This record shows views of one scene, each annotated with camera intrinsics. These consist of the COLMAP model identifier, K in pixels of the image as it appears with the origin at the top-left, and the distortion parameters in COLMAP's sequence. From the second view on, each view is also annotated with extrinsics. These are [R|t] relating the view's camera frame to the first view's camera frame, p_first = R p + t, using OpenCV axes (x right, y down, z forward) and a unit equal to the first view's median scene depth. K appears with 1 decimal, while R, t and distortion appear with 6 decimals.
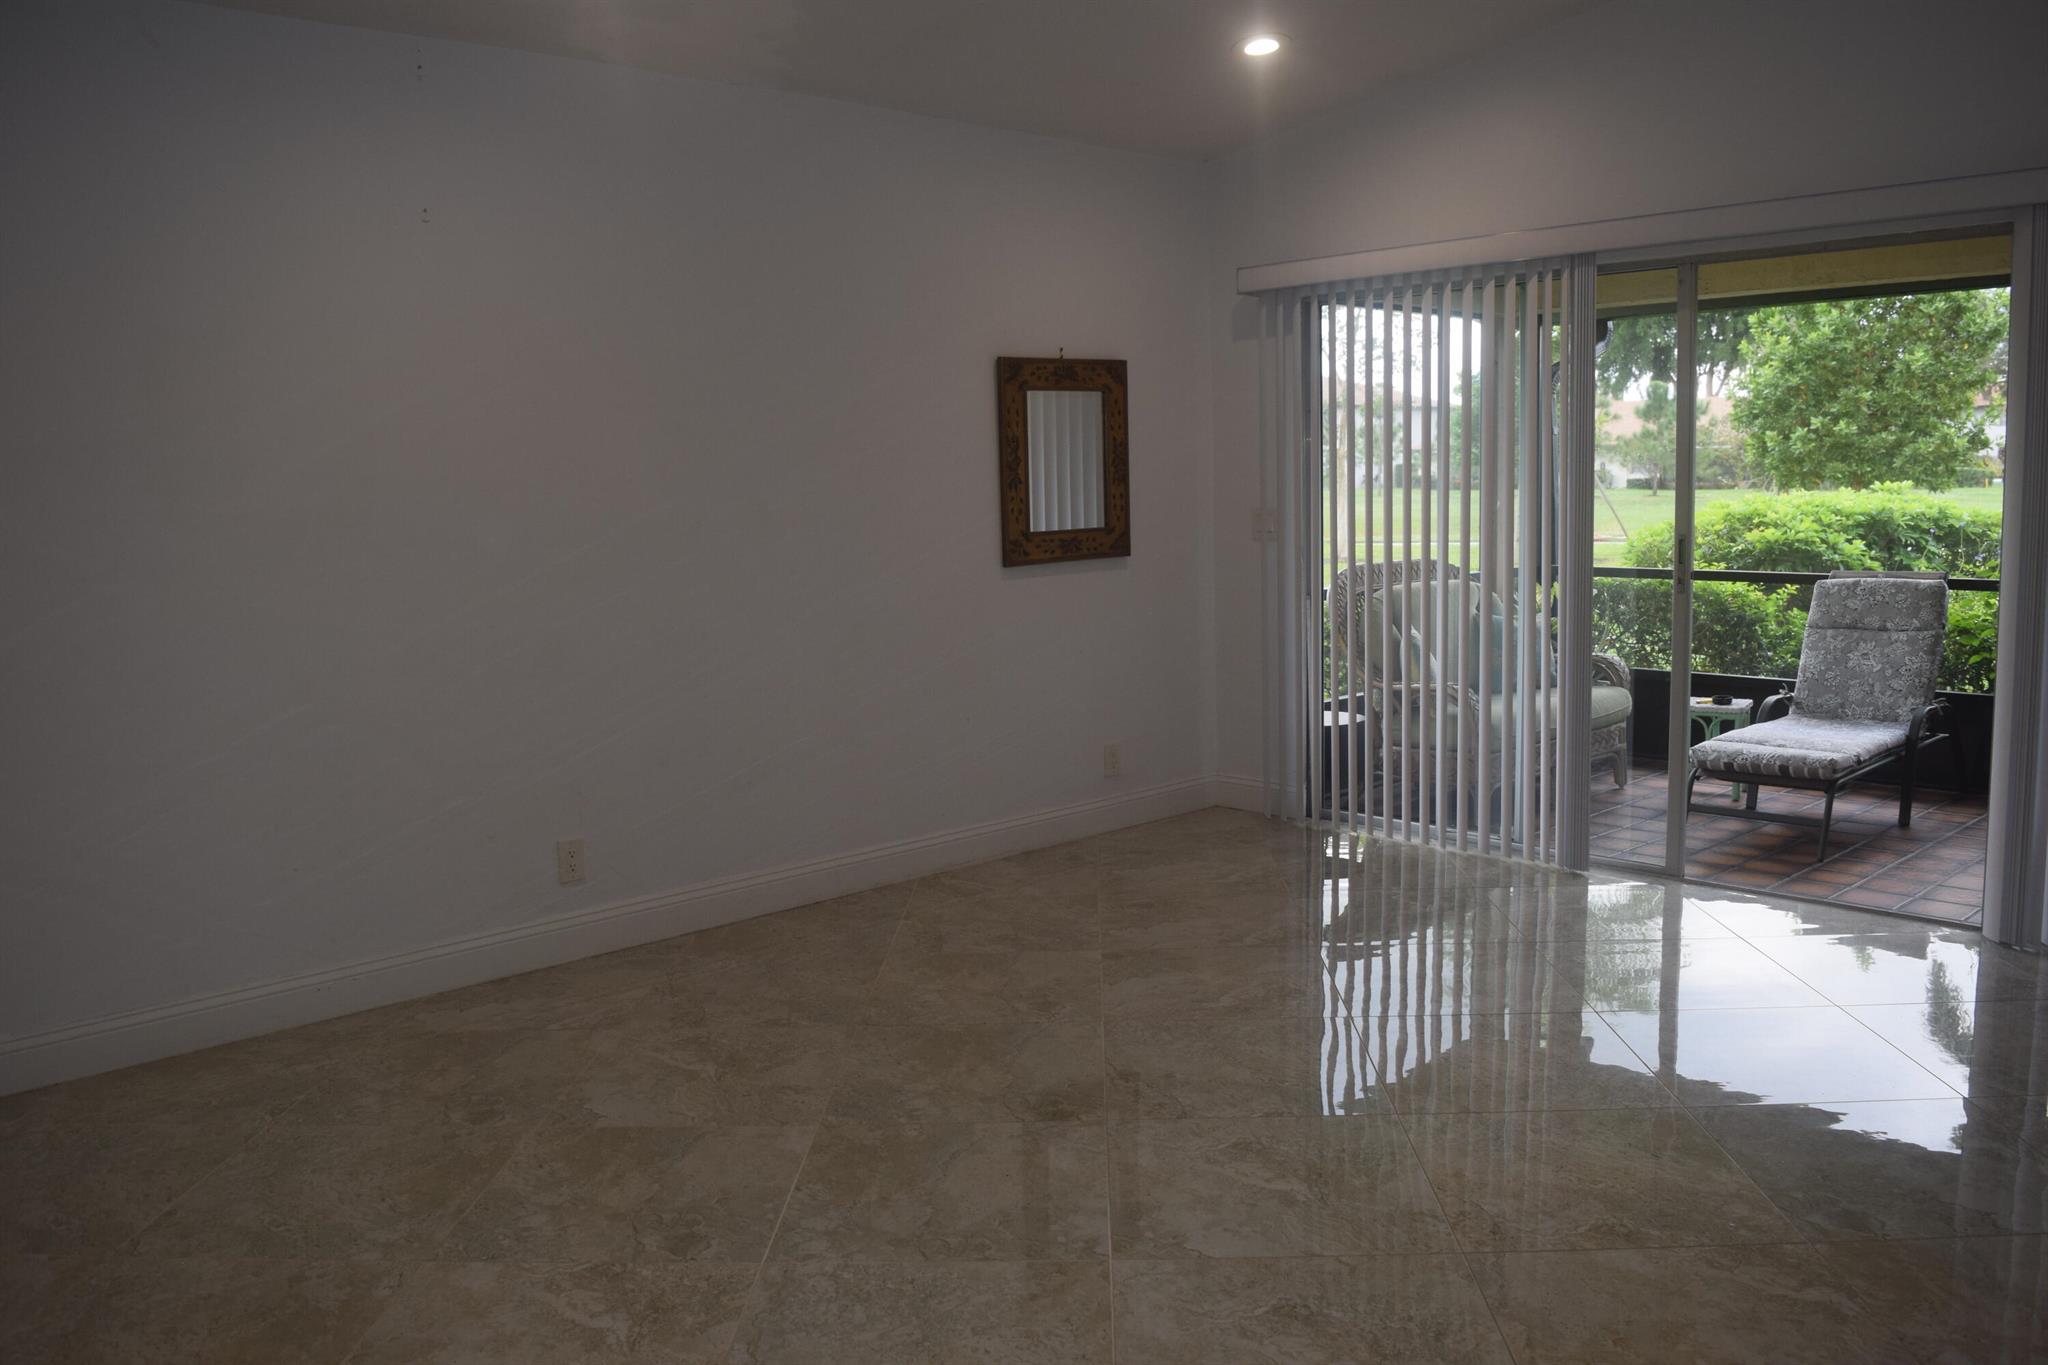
lens RADIAL K [[1628.7, 0, 1027.9], [0, 1628.7, 681.3], [0, 0, 1]] dist [-0.097977, 0.022900]
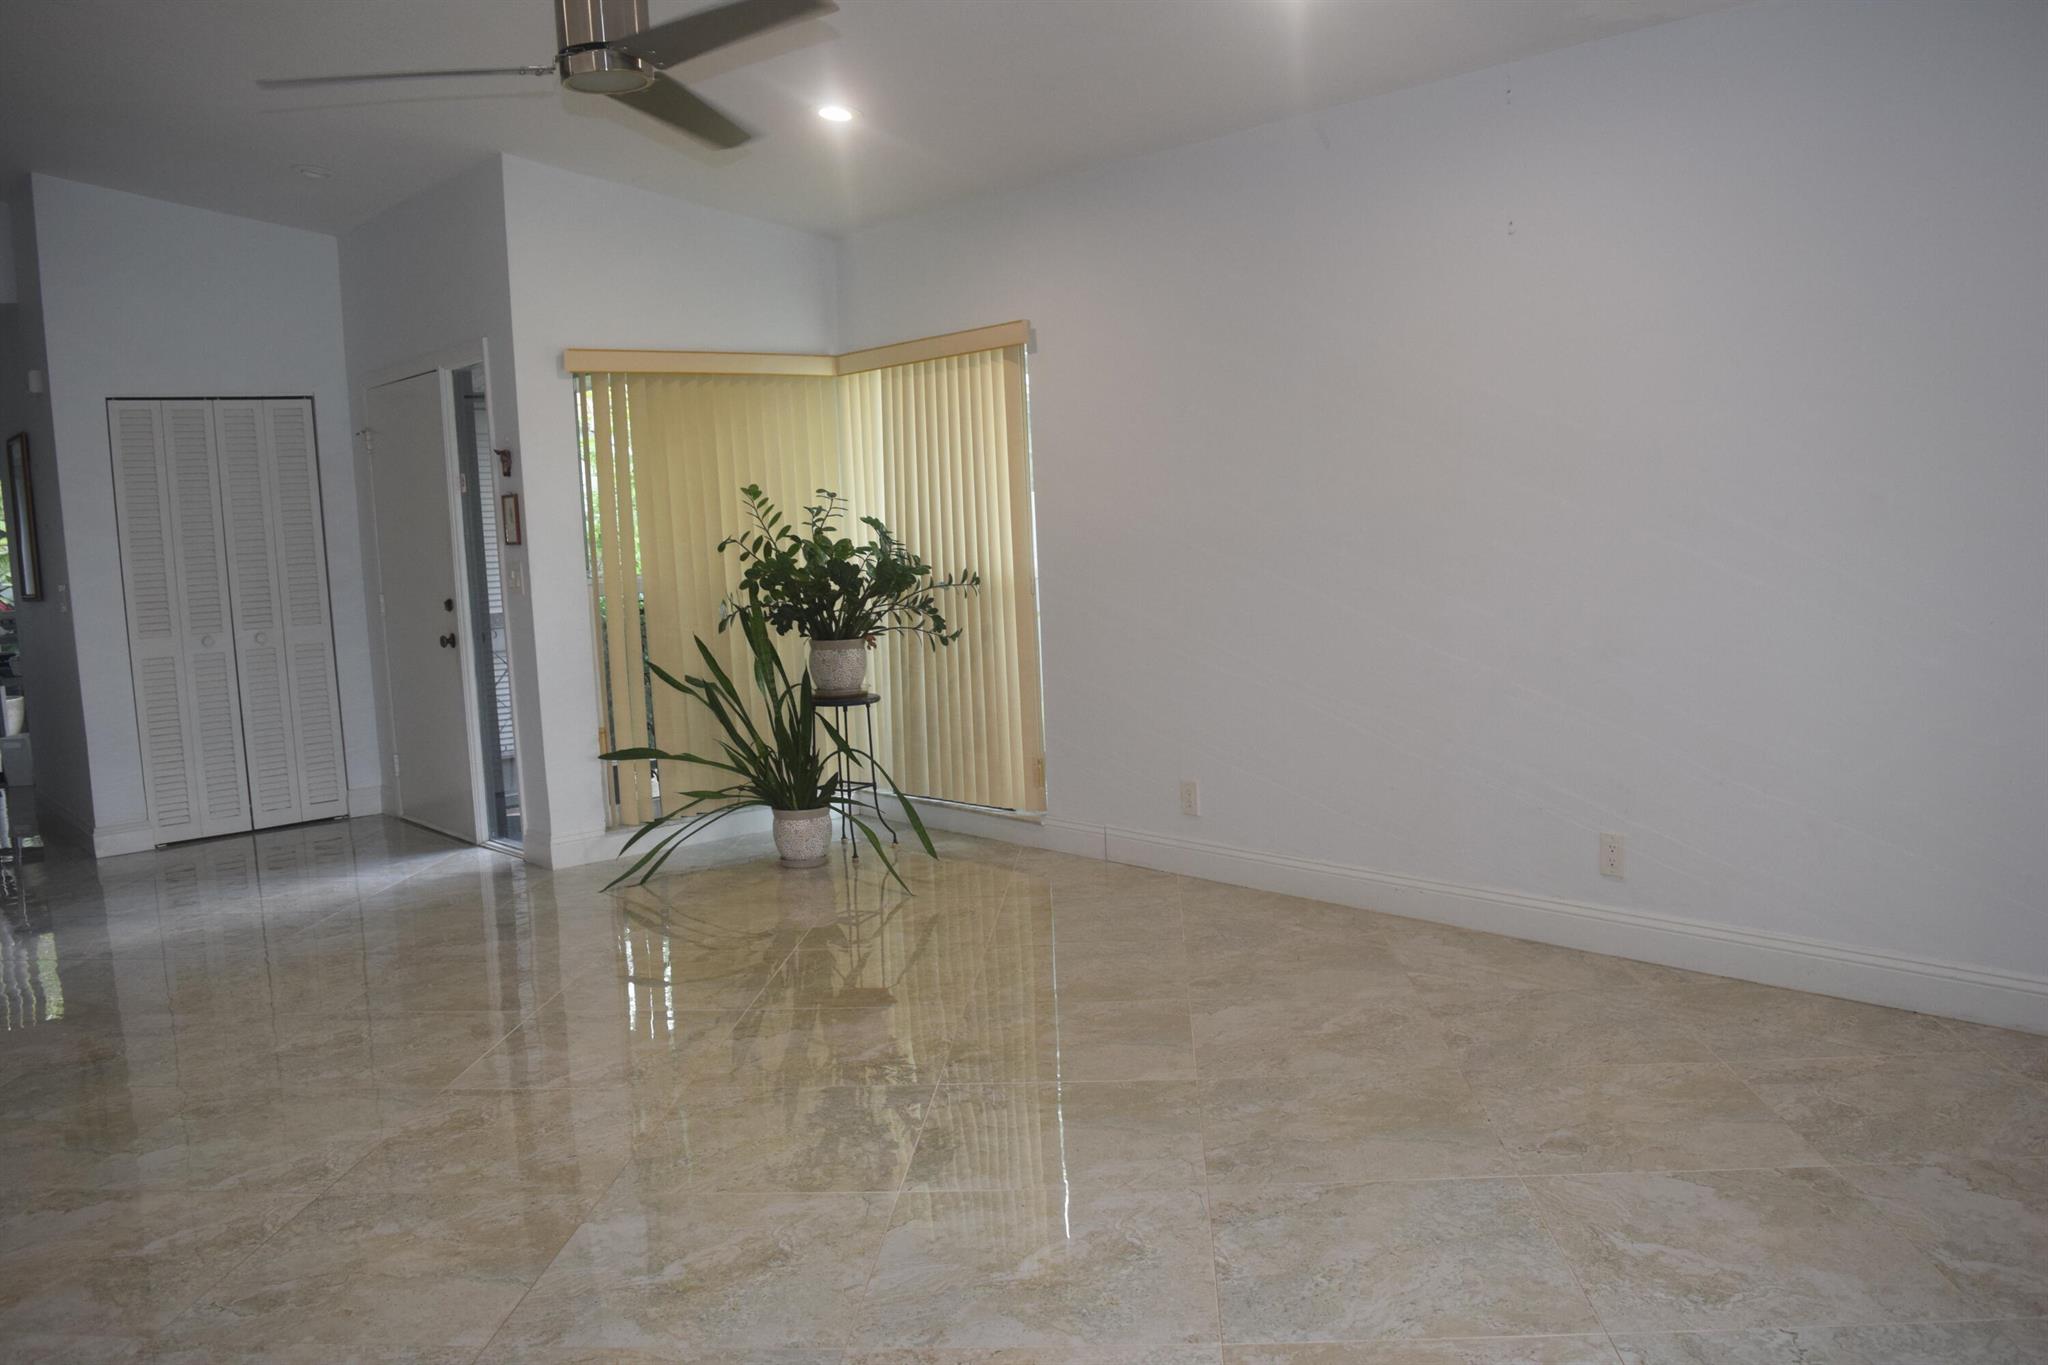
lens RADIAL K [[1628.7, 0, 1028.2], [0, 1628.7, 684.7], [0, 0, 1]] dist [-0.097977, 0.022900]
pose [[-0.017290, 0.146862, -0.989006, 0.752256], [-0.084980, 0.985359, 0.147807, -0.118474], [0.996233, 0.086601, -0.004556, 0.699478]]
